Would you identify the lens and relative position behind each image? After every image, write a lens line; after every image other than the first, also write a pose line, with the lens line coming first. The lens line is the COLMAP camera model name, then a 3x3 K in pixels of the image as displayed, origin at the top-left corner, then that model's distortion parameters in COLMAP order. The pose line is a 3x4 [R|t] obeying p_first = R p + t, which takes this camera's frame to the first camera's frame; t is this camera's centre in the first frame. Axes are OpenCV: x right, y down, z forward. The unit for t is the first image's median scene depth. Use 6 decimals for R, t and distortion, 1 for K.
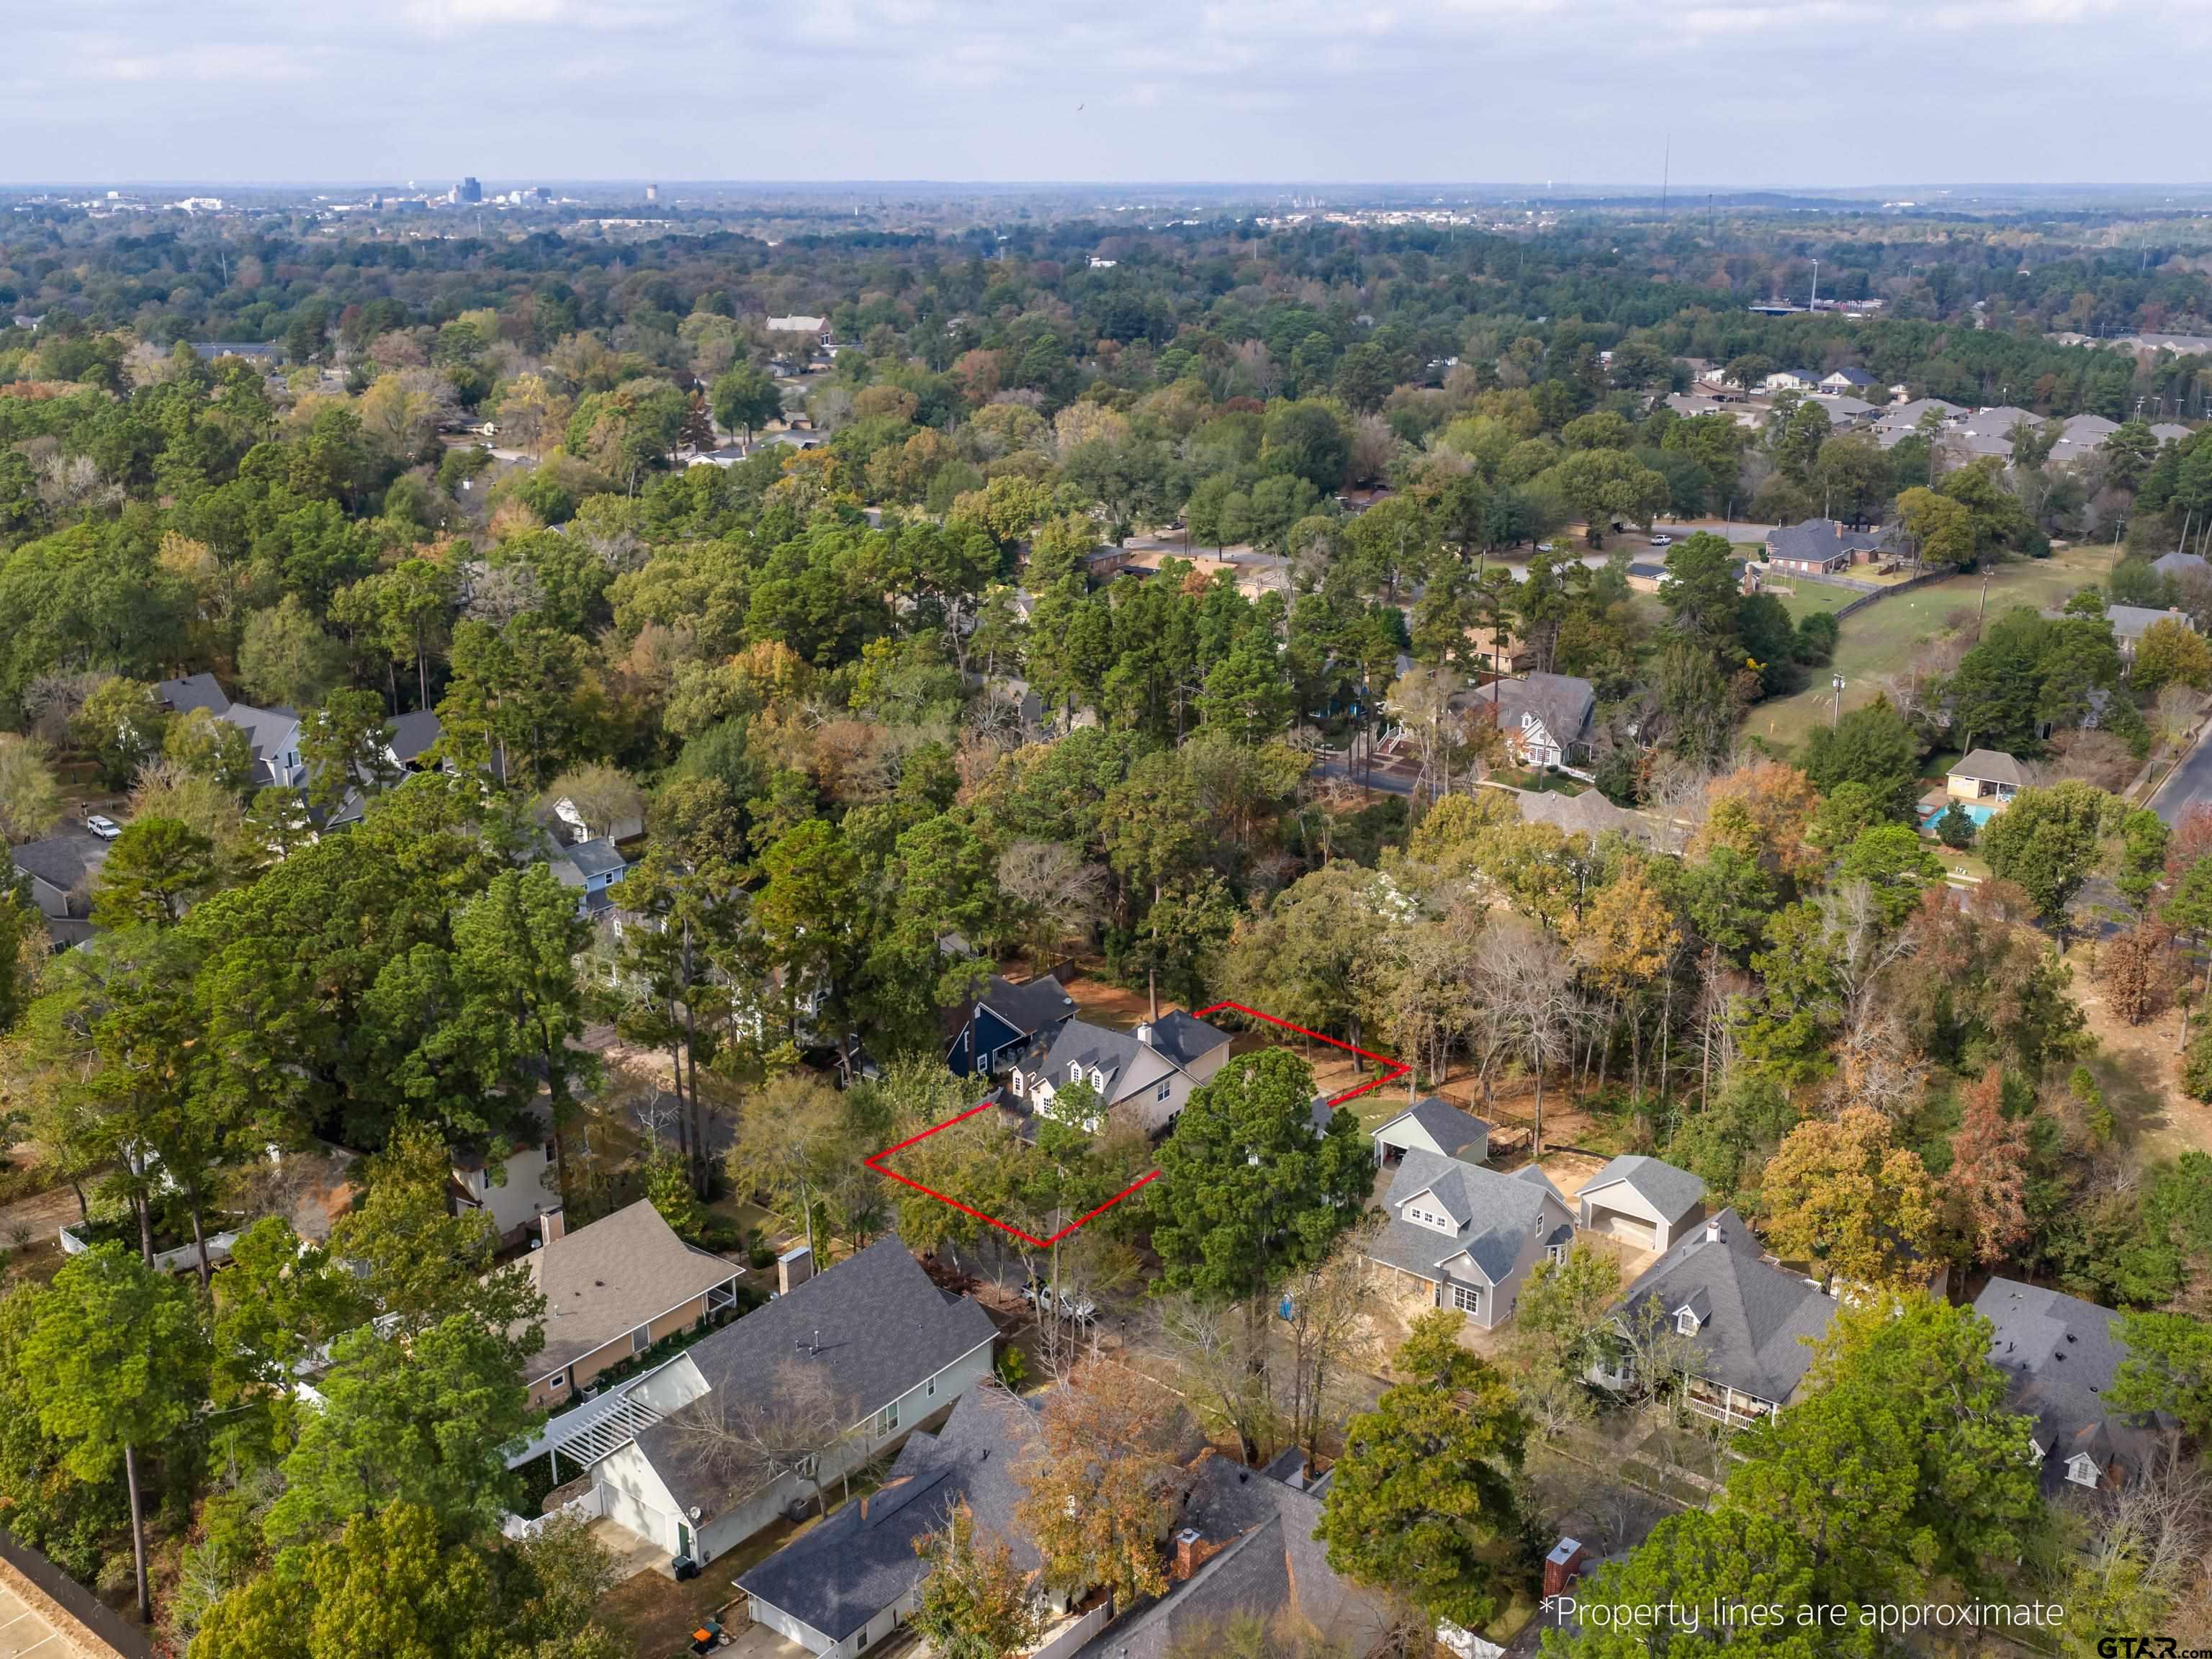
lens RADIAL K [[1717.5, 0, 1106.0], [0, 1717.5, 829.5], [0, 0, 1]] dist [0.010390, -0.018181]
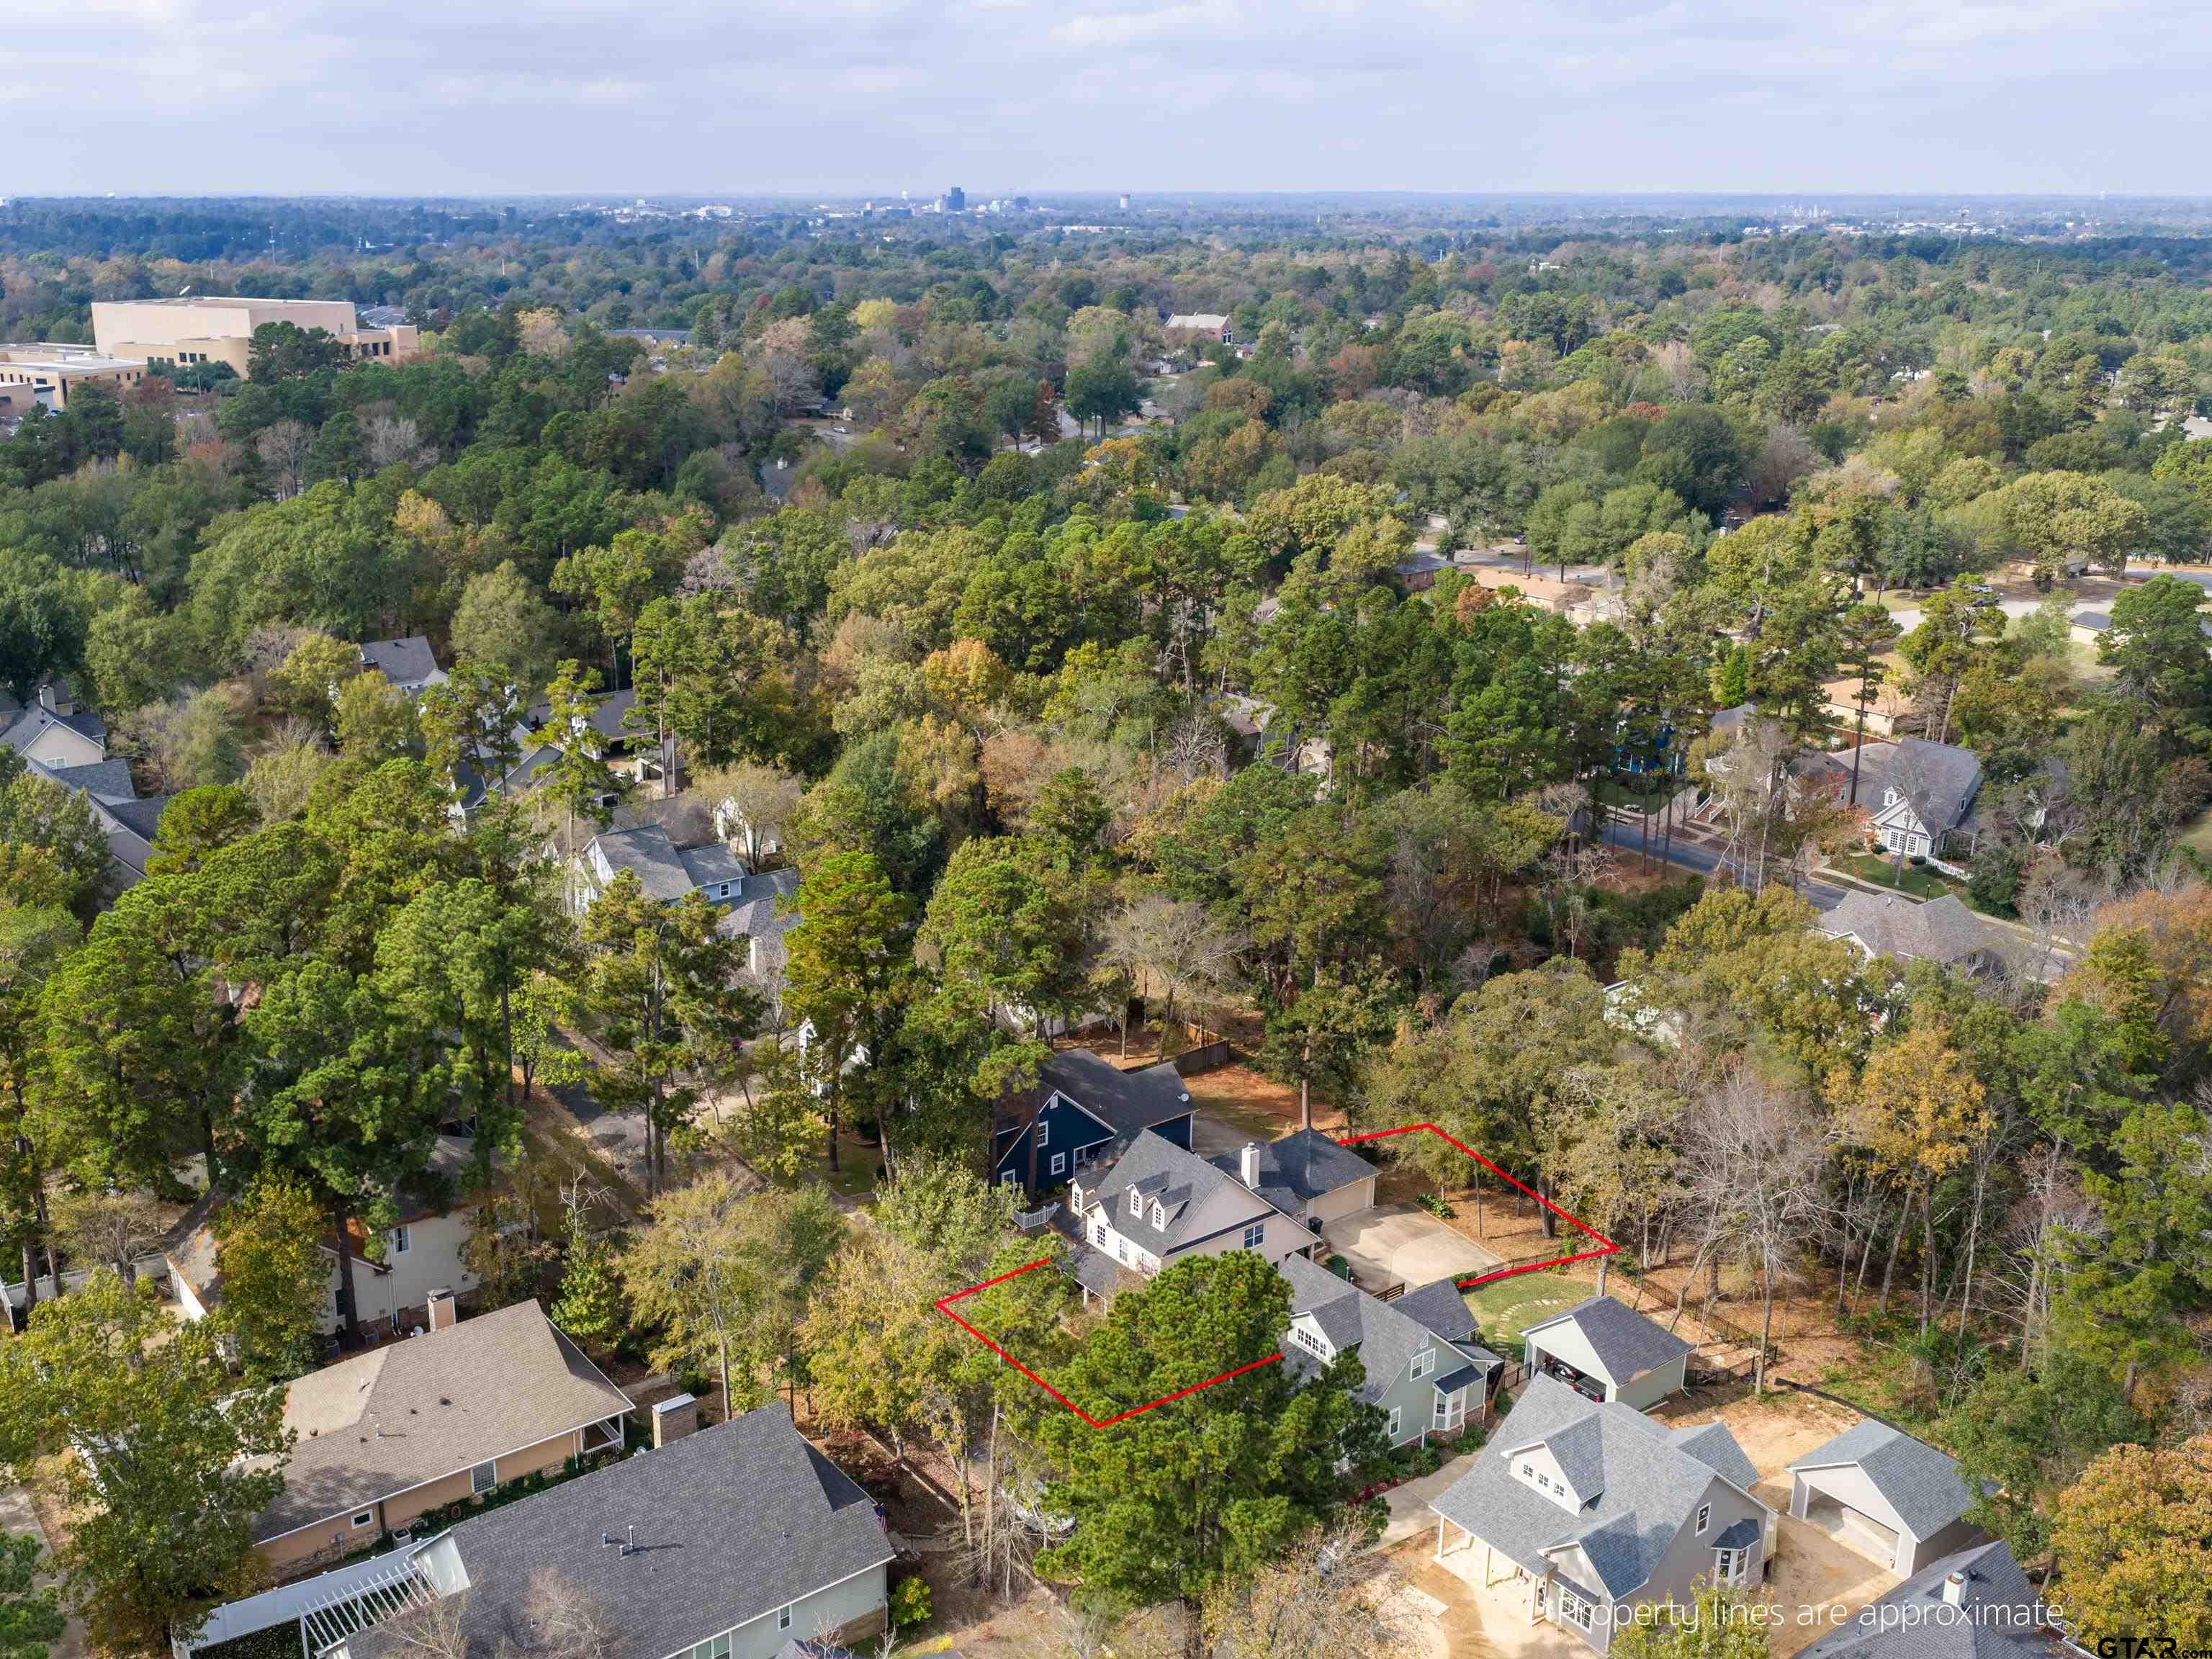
lens RADIAL K [[1717.5, 0, 1106.0], [0, 1717.5, 829.5], [0, 0, 1]] dist [0.010390, -0.018181]
pose [[0.965276, 0.088421, -0.245813, 0.107643], [-0.090264, 0.995911, 0.003783, -0.022001], [0.245143, 0.018537, 0.969310, 0.162482]]
